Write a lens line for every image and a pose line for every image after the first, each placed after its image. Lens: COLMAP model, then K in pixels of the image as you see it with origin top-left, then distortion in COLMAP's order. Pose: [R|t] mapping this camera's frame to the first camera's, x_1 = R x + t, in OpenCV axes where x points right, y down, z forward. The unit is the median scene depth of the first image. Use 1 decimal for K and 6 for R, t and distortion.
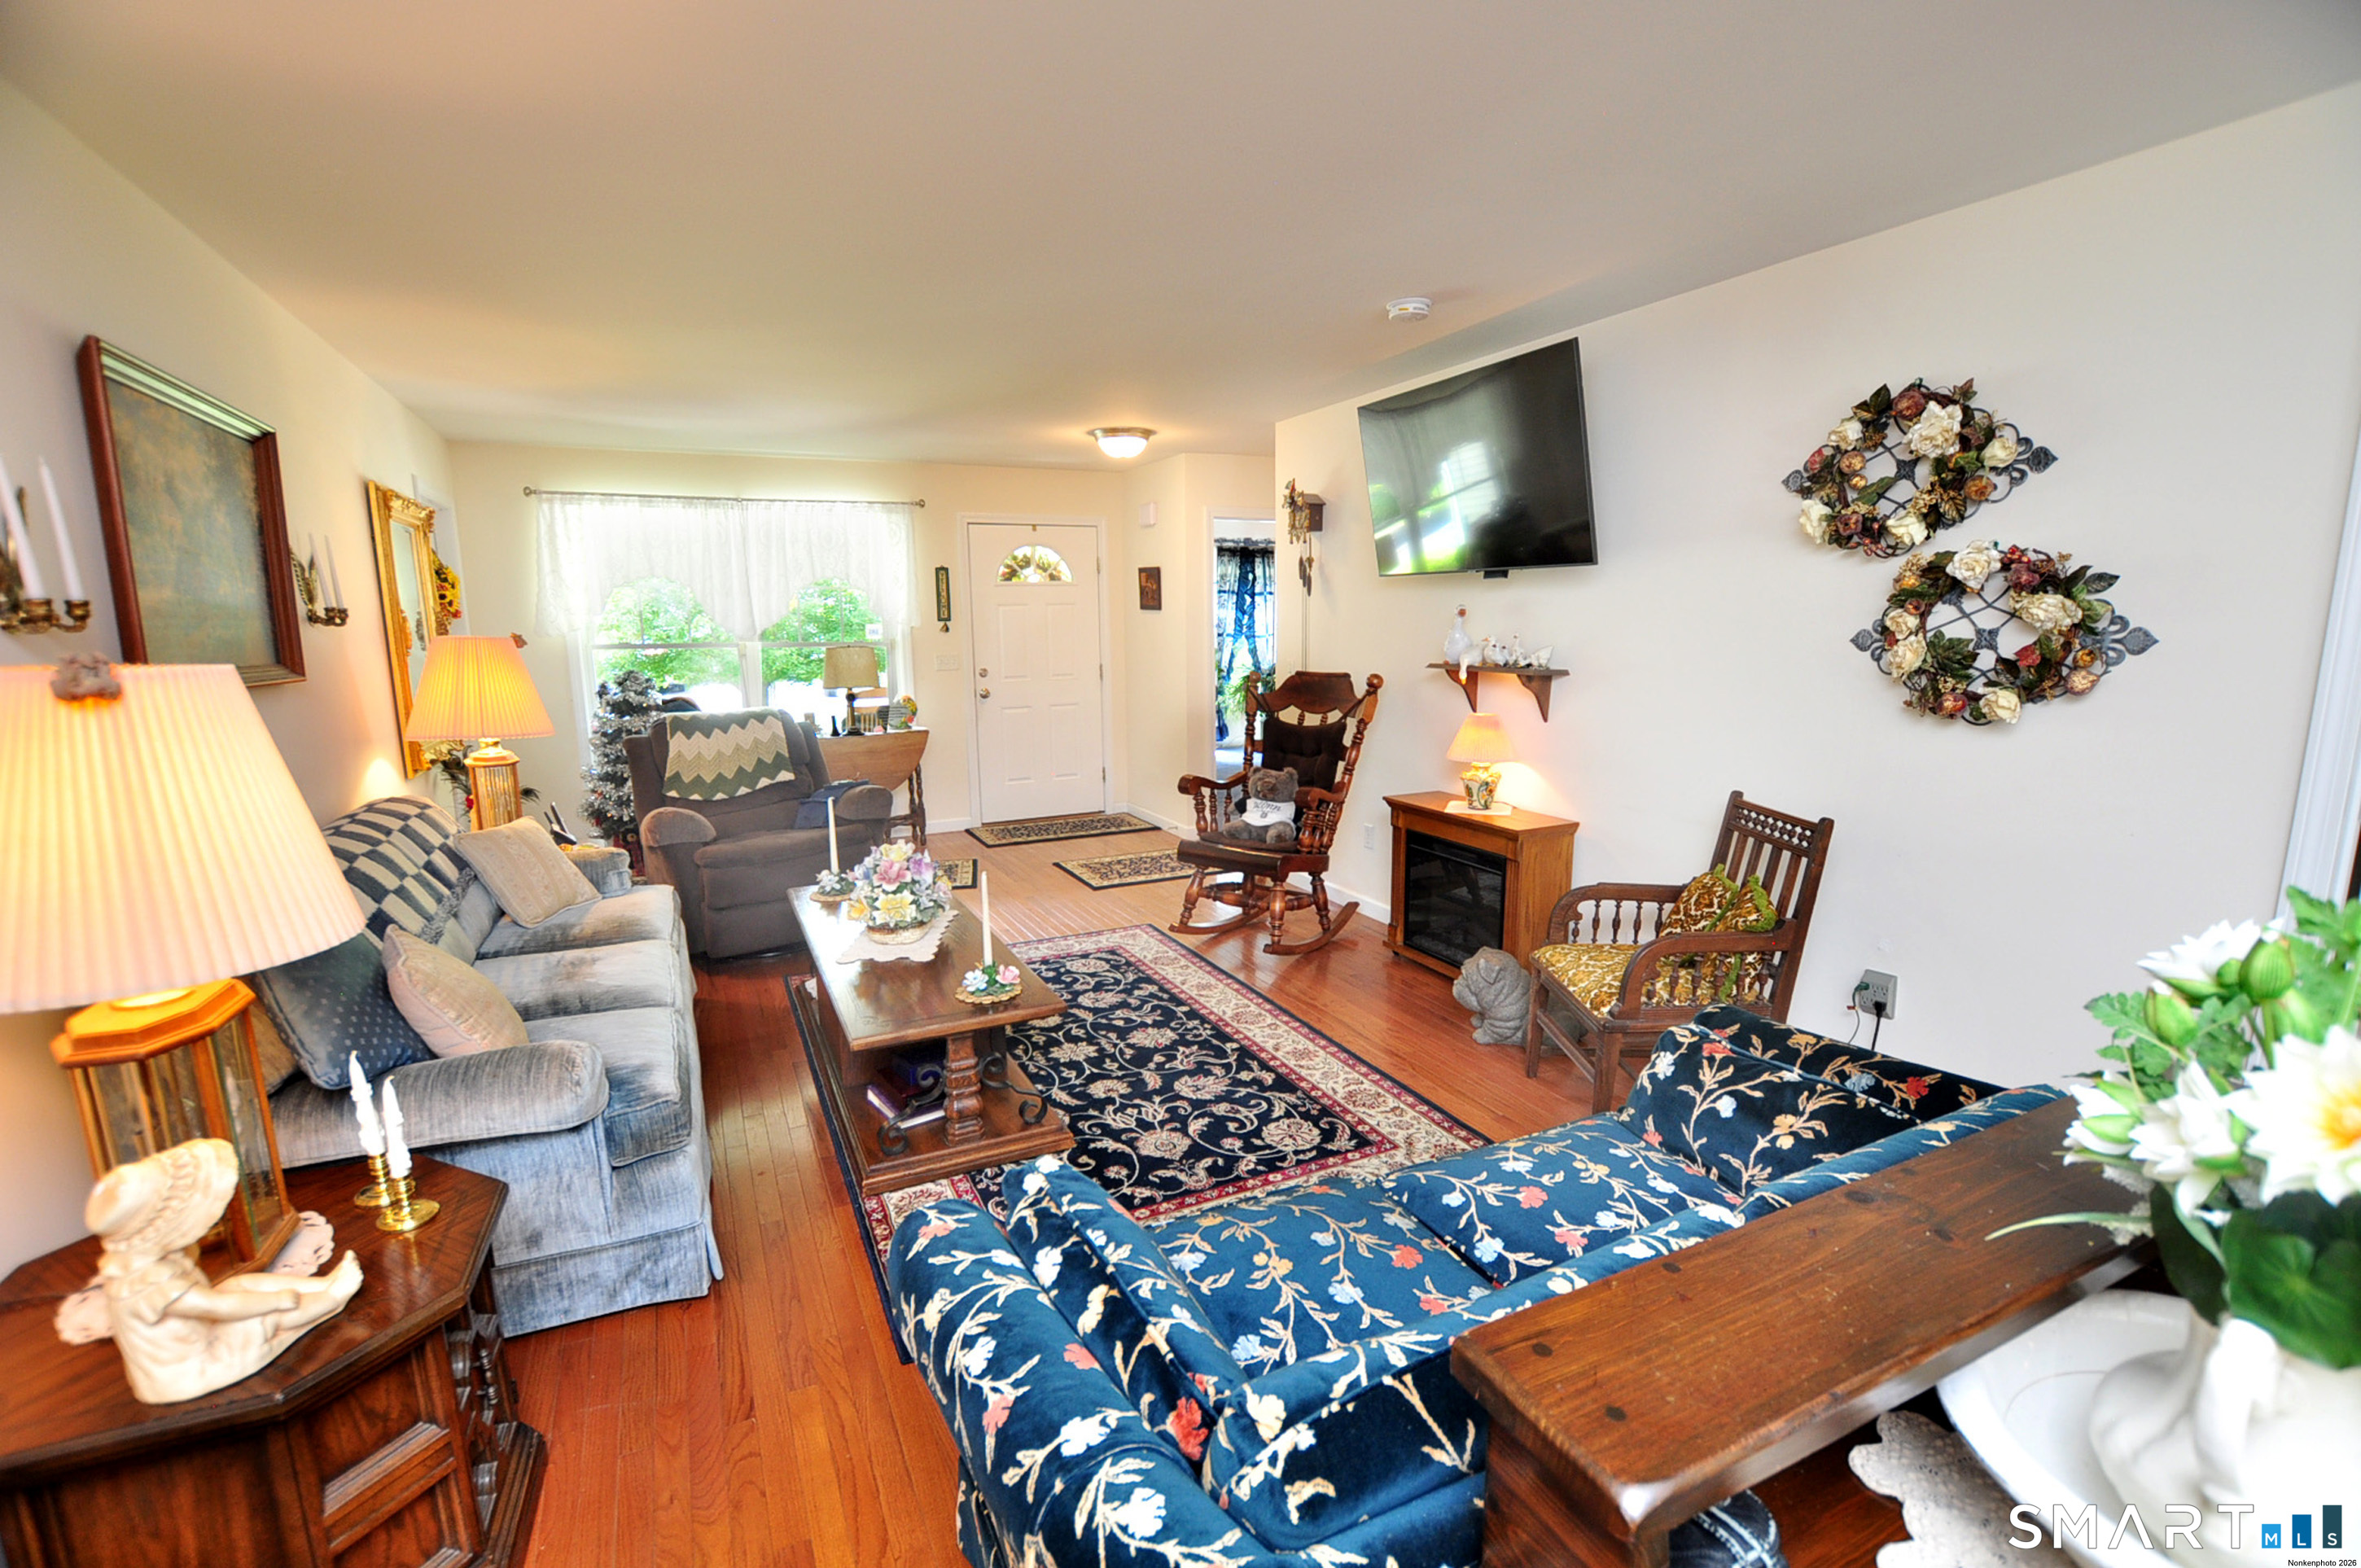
lens RADIAL K [[1063.2, 0, 1177.2], [0, 1063.2, 817.4], [0, 0, 1]] dist [-0.030169, 0.000234]
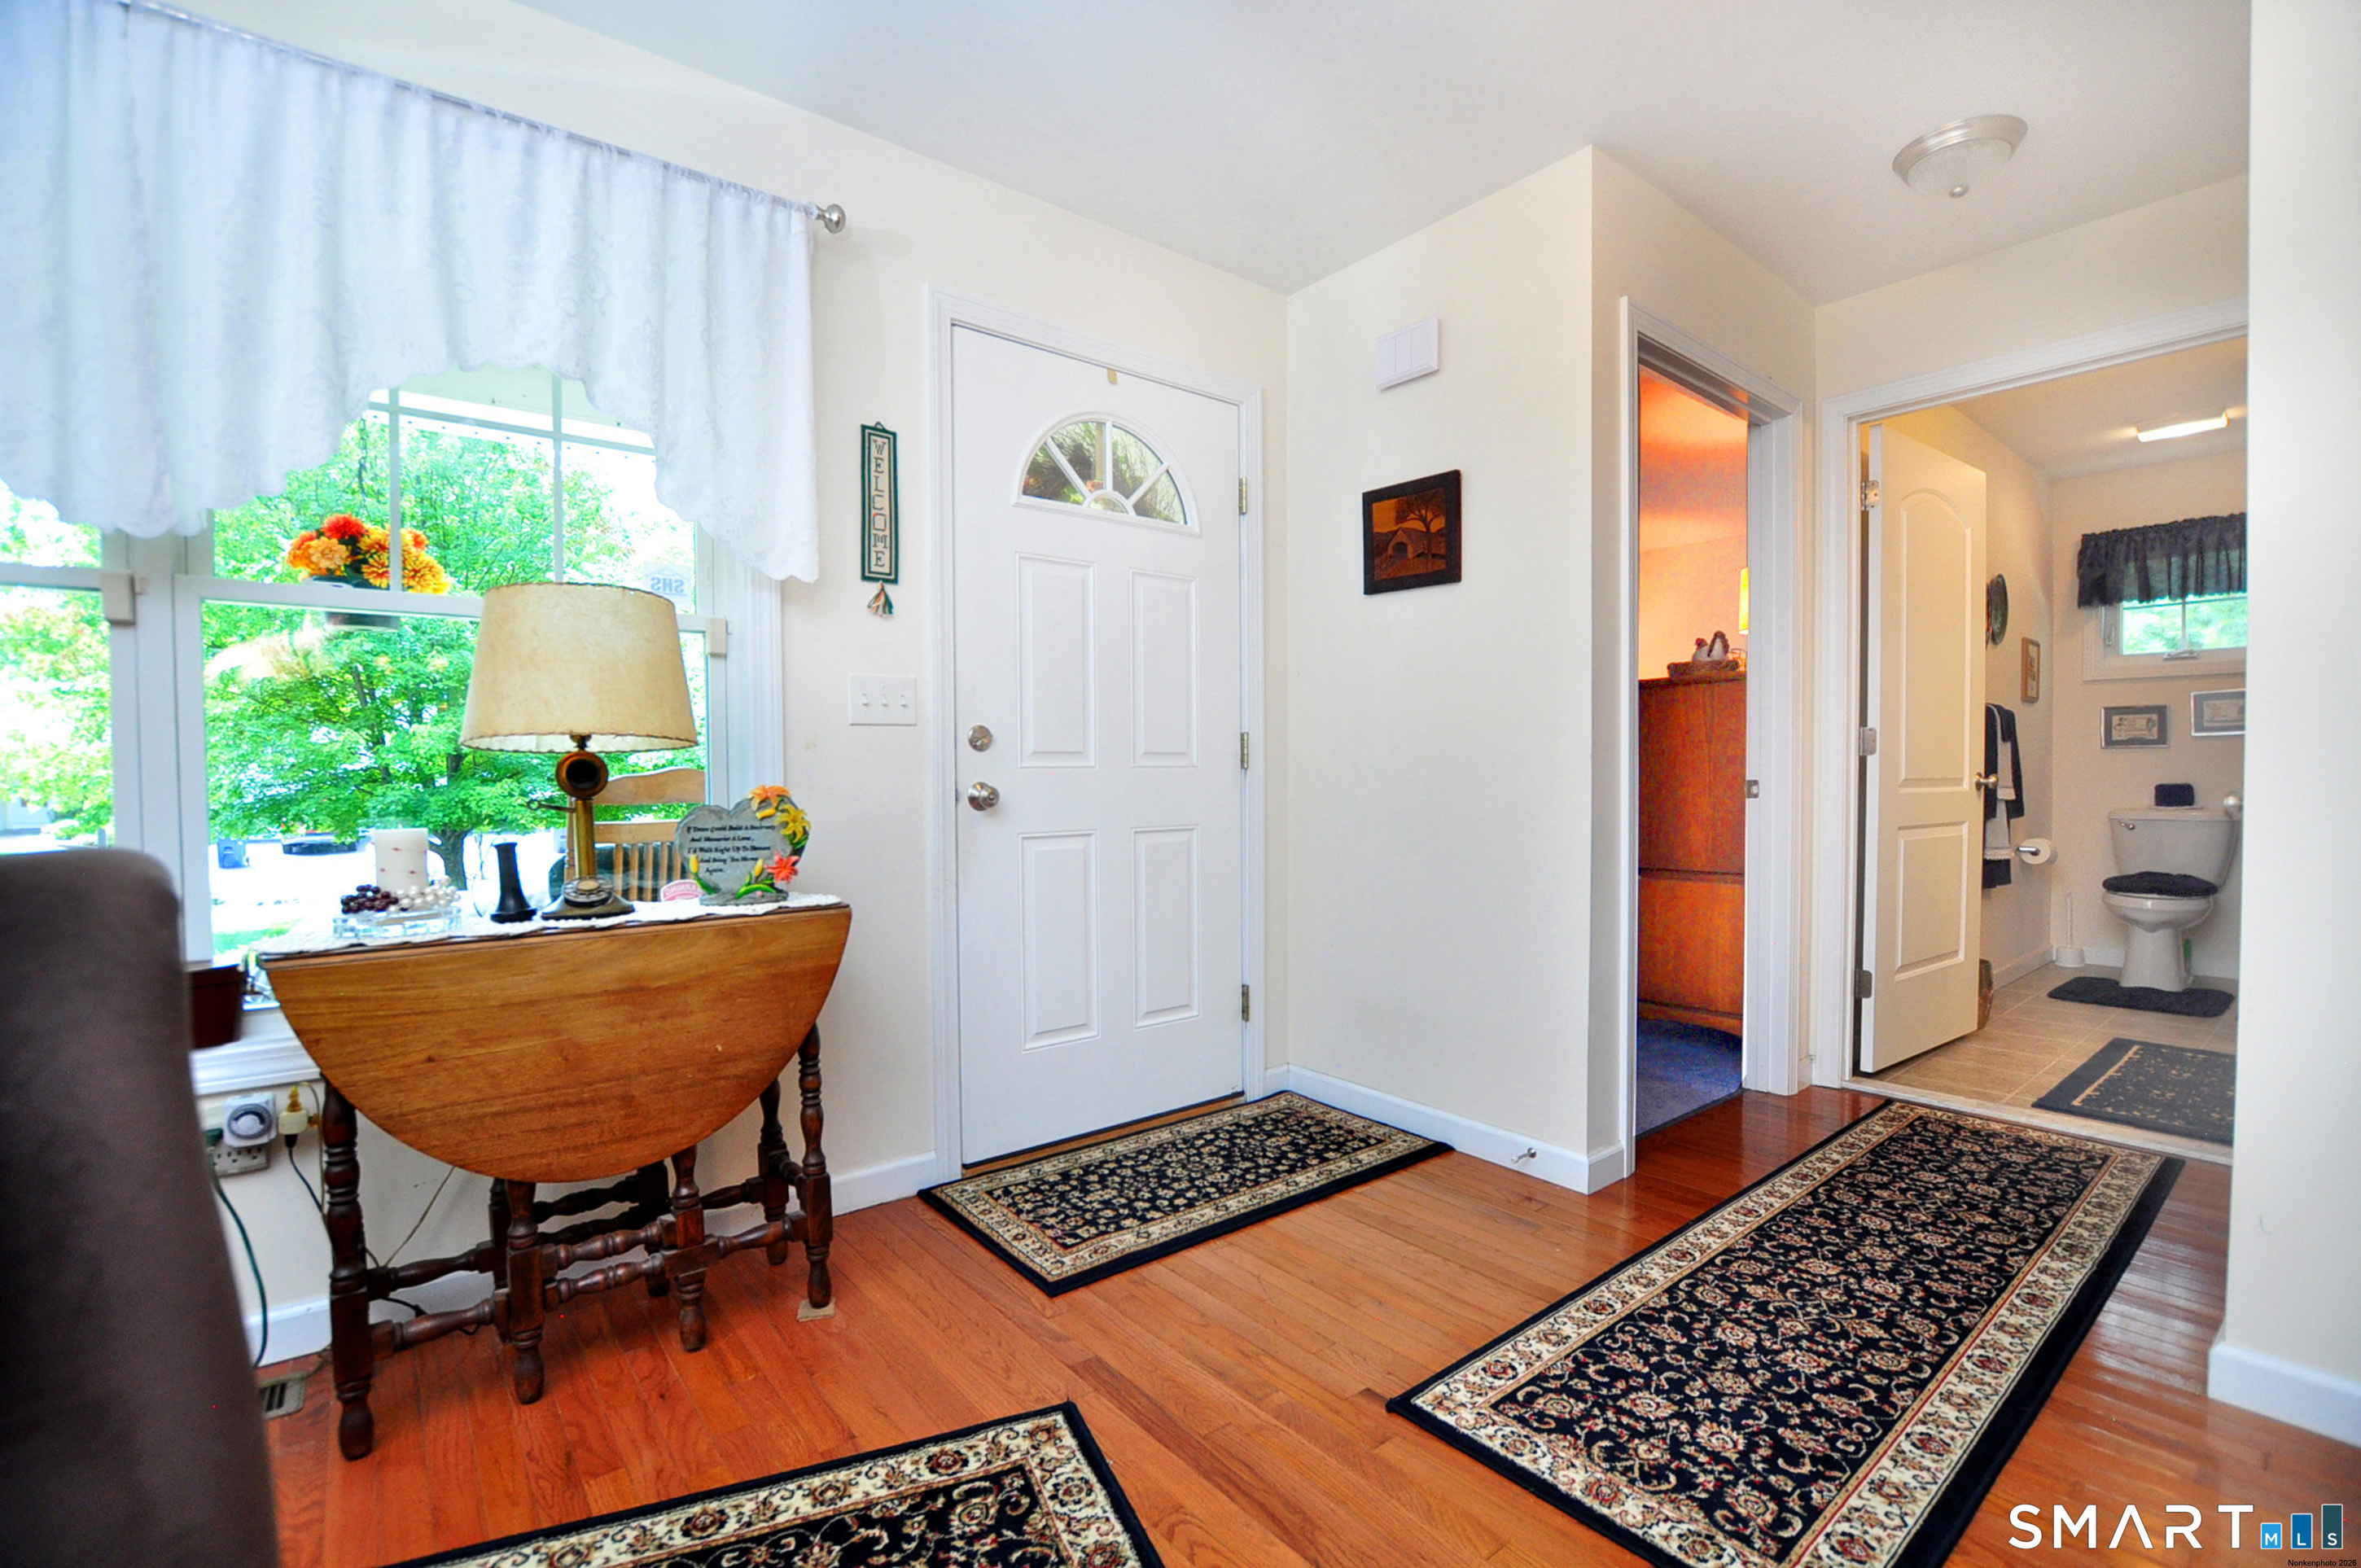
lens RADIAL K [[1068.7, 0, 1180.5], [0, 1068.7, 784.0], [0, 0, 1]] dist [-0.036660, 0.000046]
pose [[0.976227, -0.005359, 0.216682, -0.368343], [0.043155, 0.984485, -0.170080, -0.108995], [-0.212409, 0.175388, 0.961312, 1.222245]]
